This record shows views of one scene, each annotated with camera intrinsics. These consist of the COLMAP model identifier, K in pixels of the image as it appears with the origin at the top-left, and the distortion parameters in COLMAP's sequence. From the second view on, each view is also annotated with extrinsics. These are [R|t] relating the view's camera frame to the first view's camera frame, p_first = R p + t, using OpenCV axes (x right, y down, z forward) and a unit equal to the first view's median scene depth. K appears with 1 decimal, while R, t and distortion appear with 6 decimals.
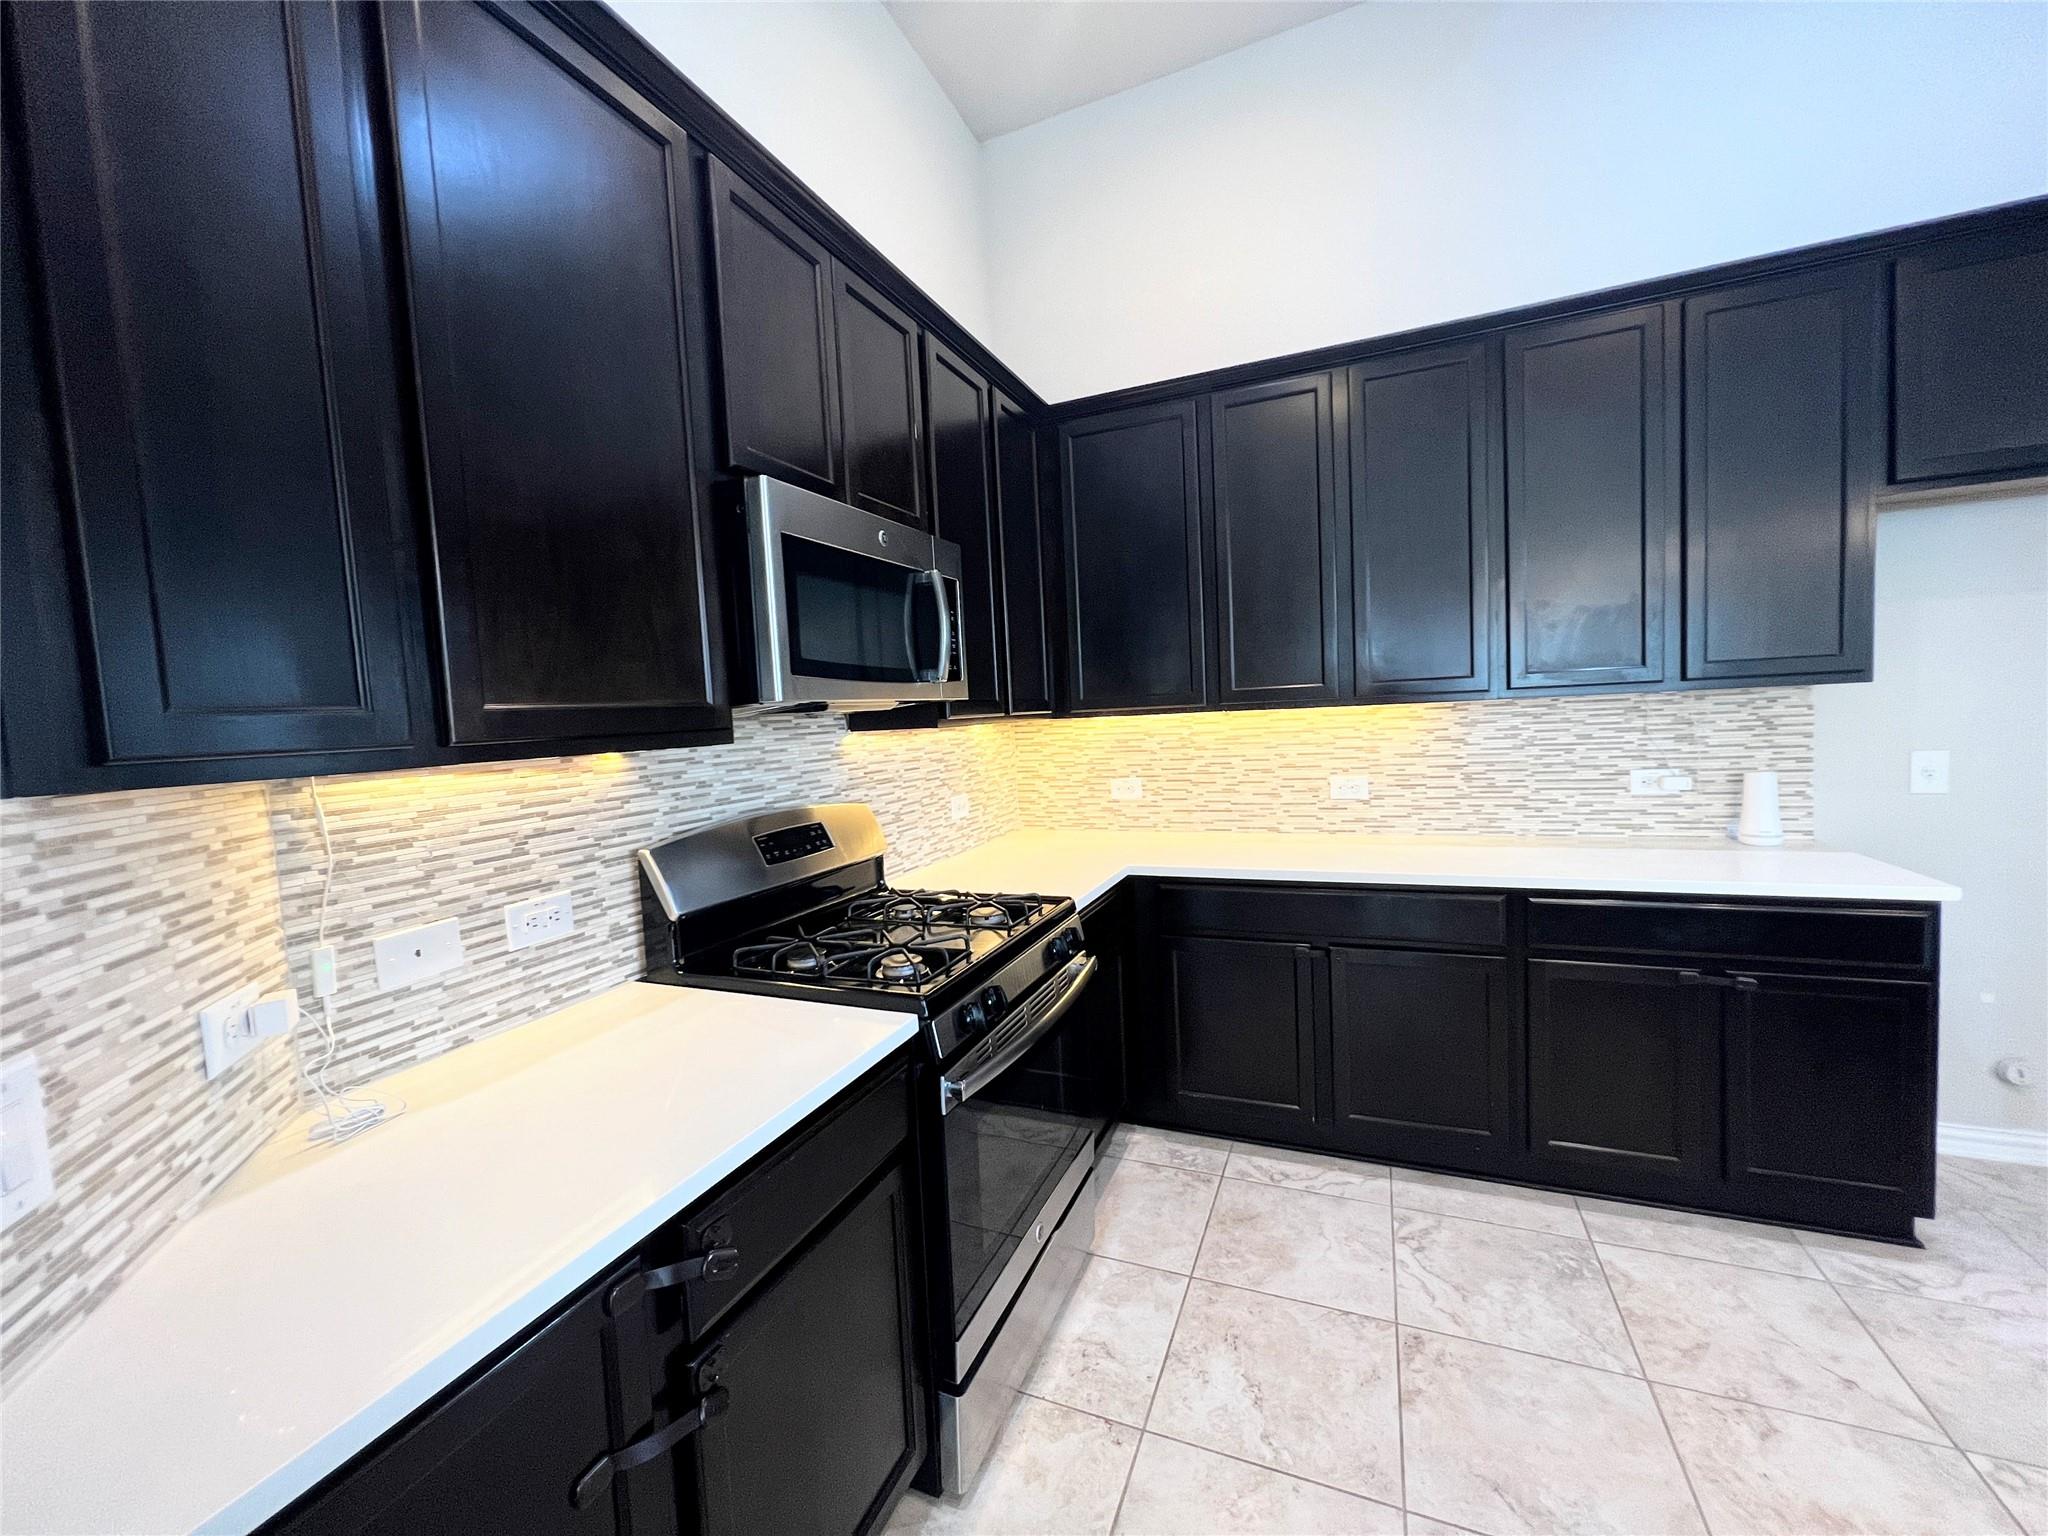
lens RADIAL K [[823.1, 0, 1018.2], [0, 823.1, 764.2], [0, 0, 1]] dist [-0.001561, 0.000101]
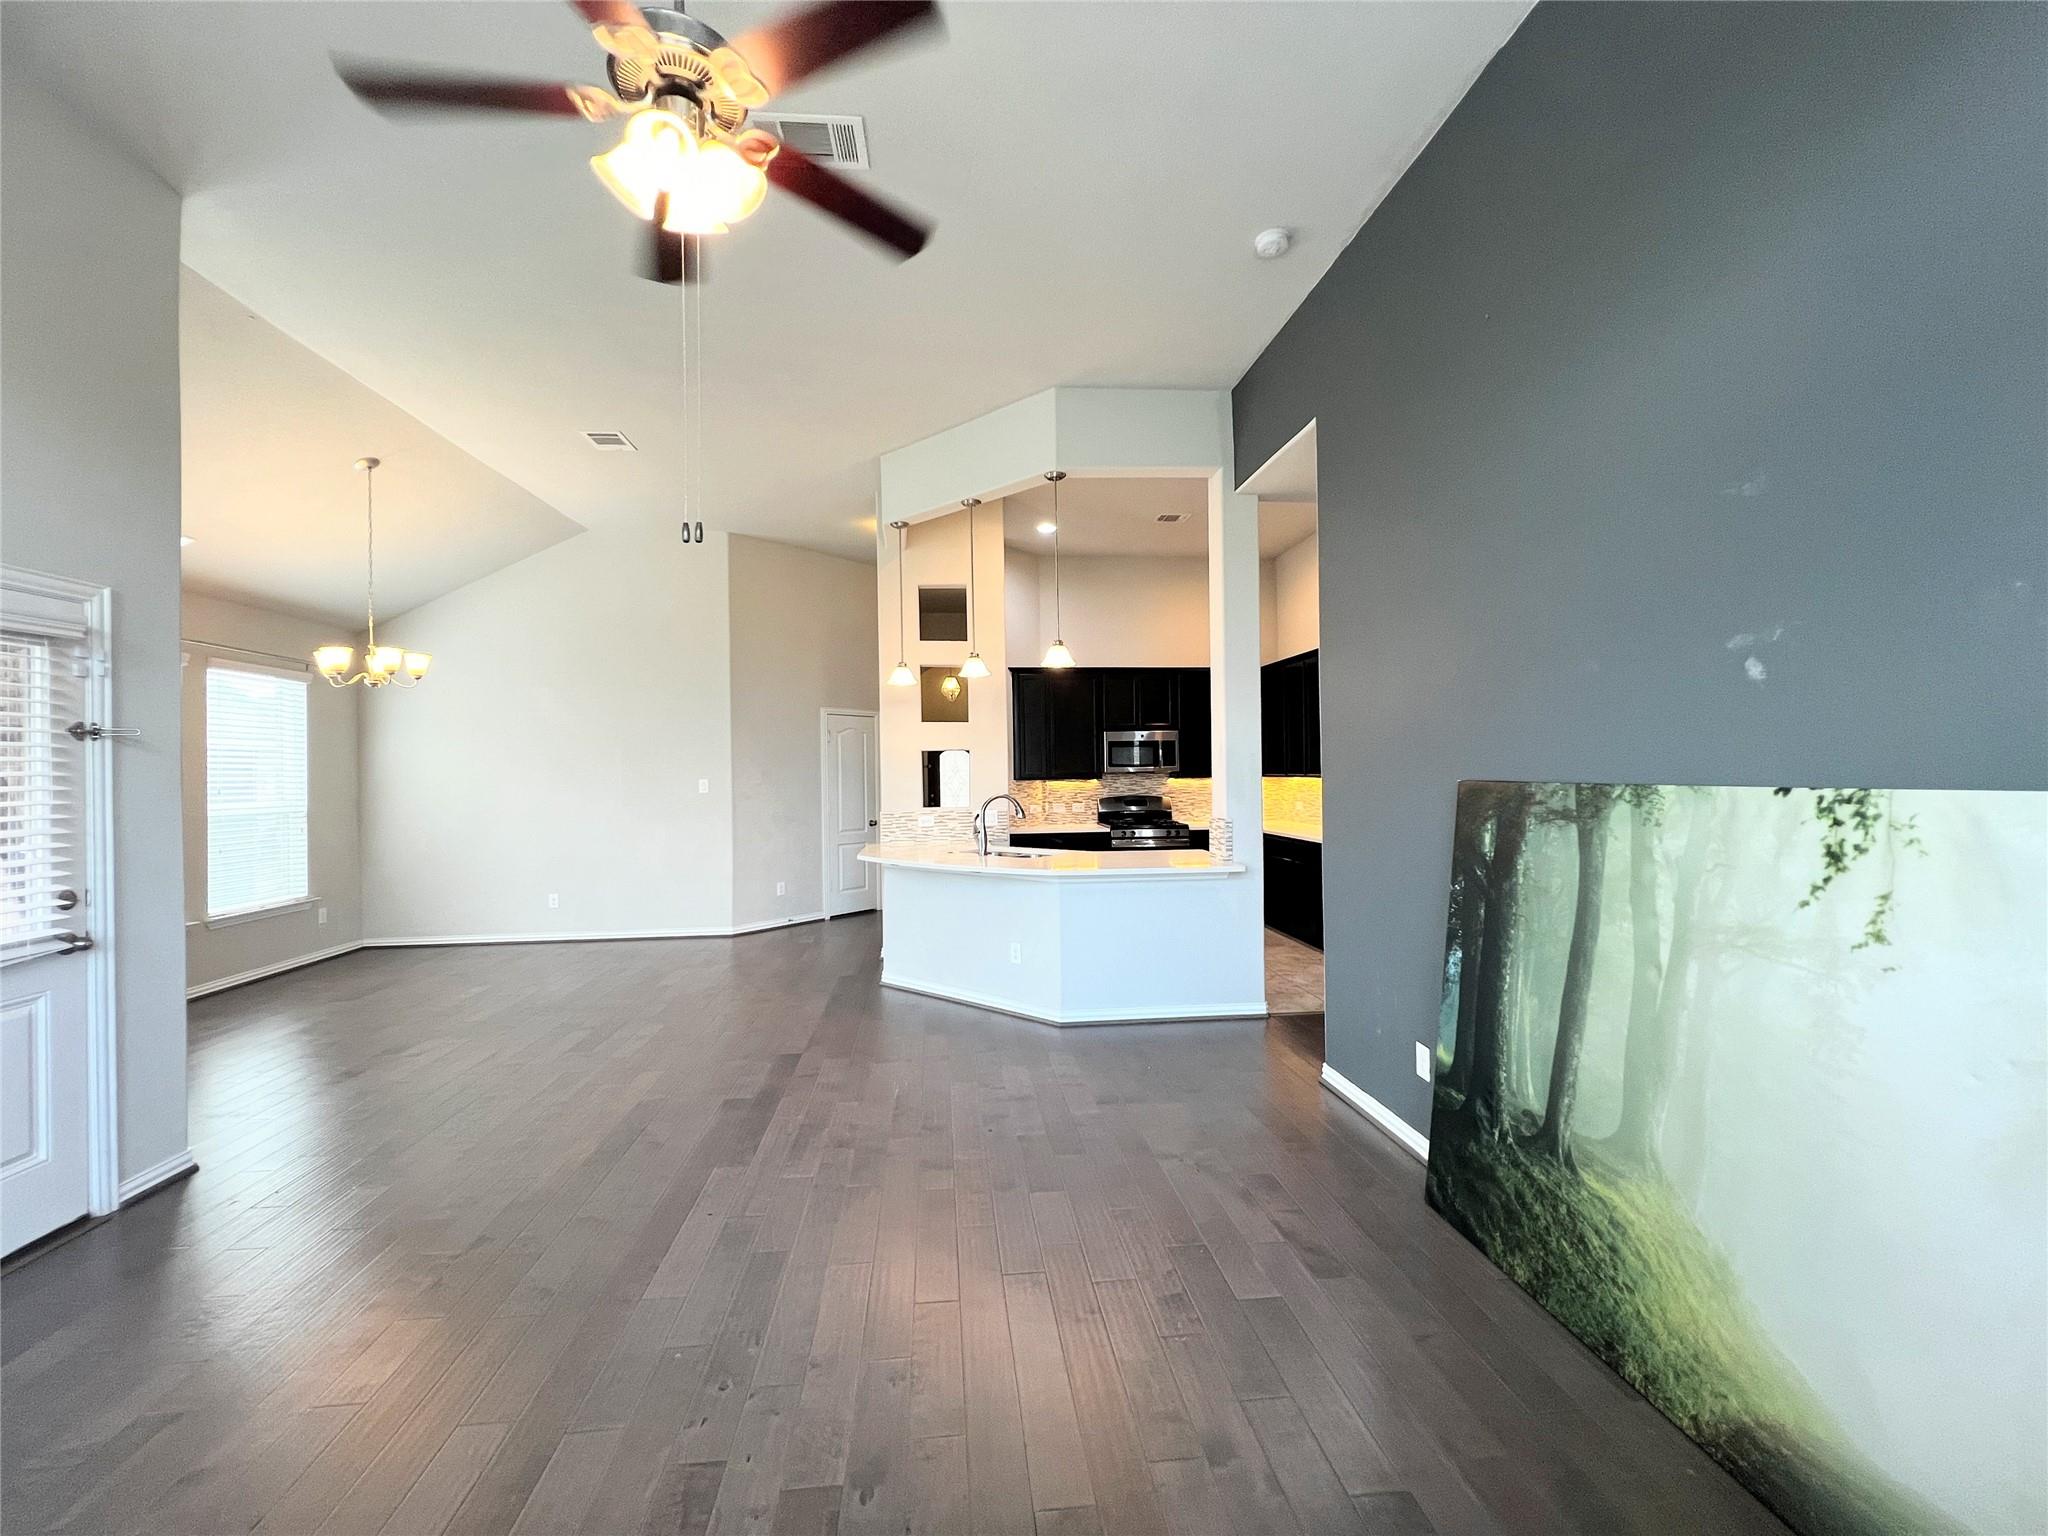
lens RADIAL K [[823.1, 0, 1018.2], [0, 823.1, 764.2], [0, 0, 1]] dist [-0.001561, 0.000101]
pose [[0.479601, 0.041022, -0.876527, 4.071130], [-0.069229, 0.997562, 0.008807, -0.128380], [0.874752, 0.056458, 0.481271, -2.055086]]
